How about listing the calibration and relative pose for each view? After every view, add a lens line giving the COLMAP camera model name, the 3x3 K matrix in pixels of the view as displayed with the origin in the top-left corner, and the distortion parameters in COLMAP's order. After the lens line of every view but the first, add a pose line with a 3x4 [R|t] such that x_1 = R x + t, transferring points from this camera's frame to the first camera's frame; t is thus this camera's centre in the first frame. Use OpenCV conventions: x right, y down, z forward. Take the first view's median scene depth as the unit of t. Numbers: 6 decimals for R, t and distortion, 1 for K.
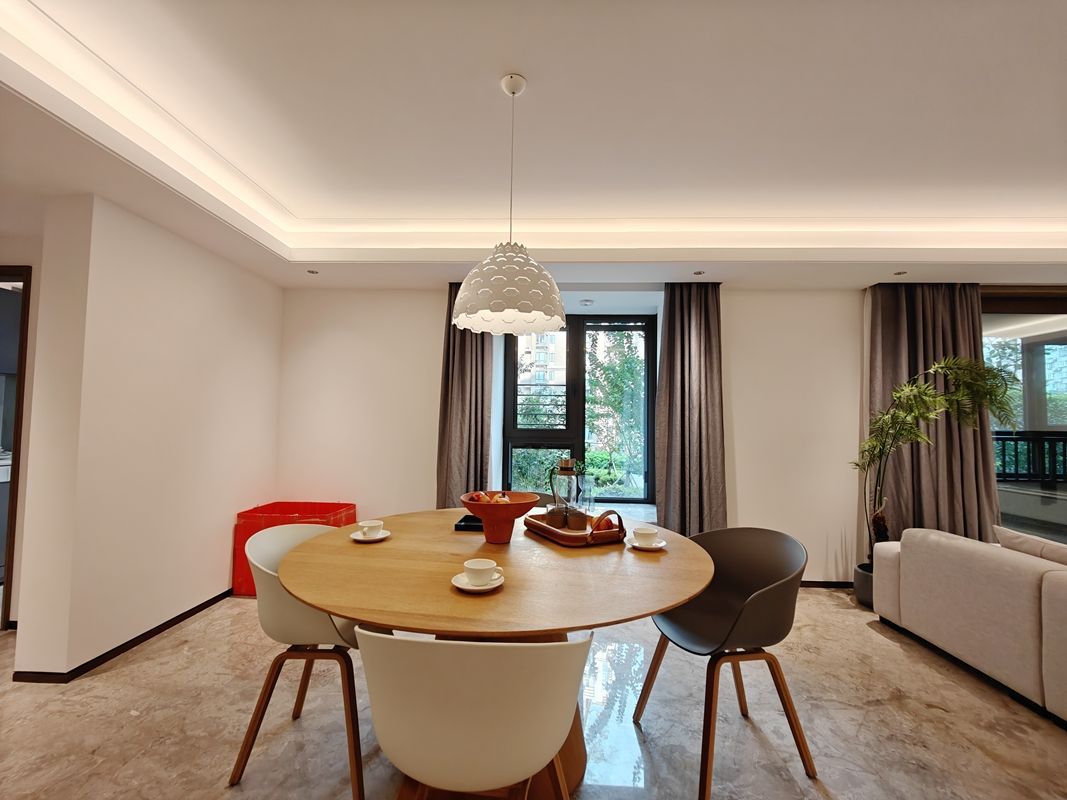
lens RADIAL K [[466.0, 0, 535.7], [0, 466.0, 403.0], [0, 0, 1]] dist [0.016166, -0.005464]
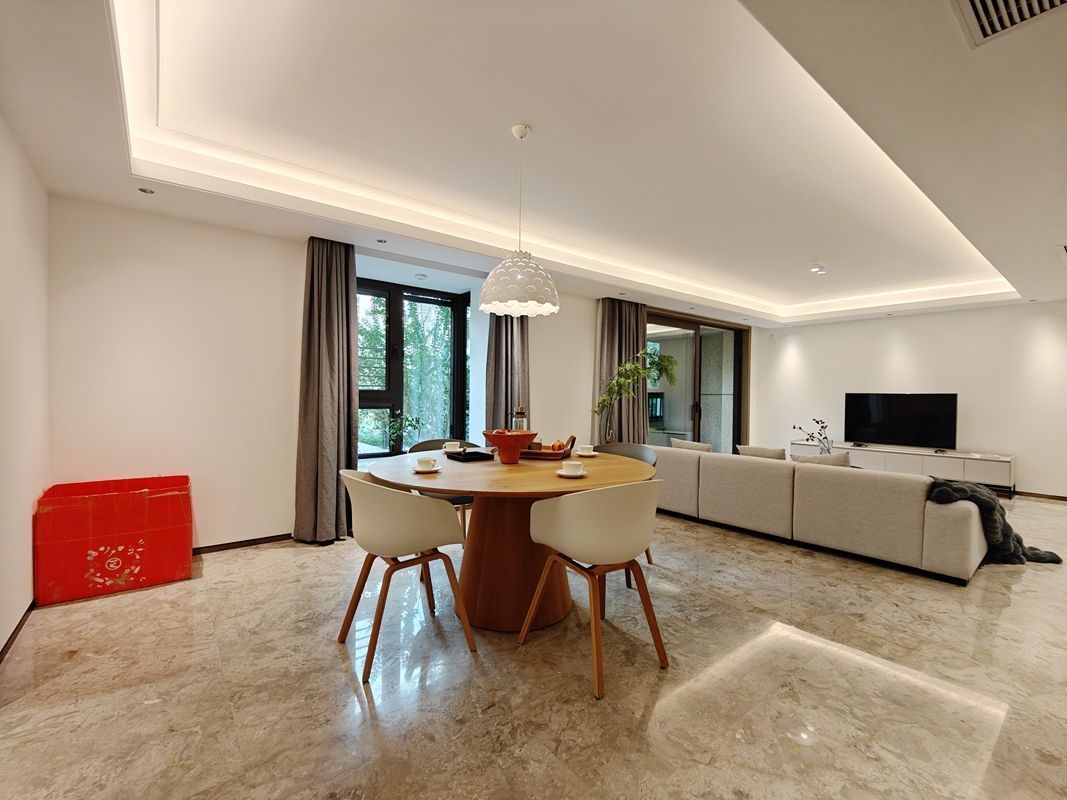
lens RADIAL K [[466.0, 0, 531.3], [0, 466.0, 396.8], [0, 0, 1]] dist [0.016166, -0.005464]
pose [[0.764636, -0.007141, 0.644423, -0.586630], [-0.030286, 0.998436, 0.047000, 0.017203], [-0.643751, -0.055455, 0.763223, -0.066154]]
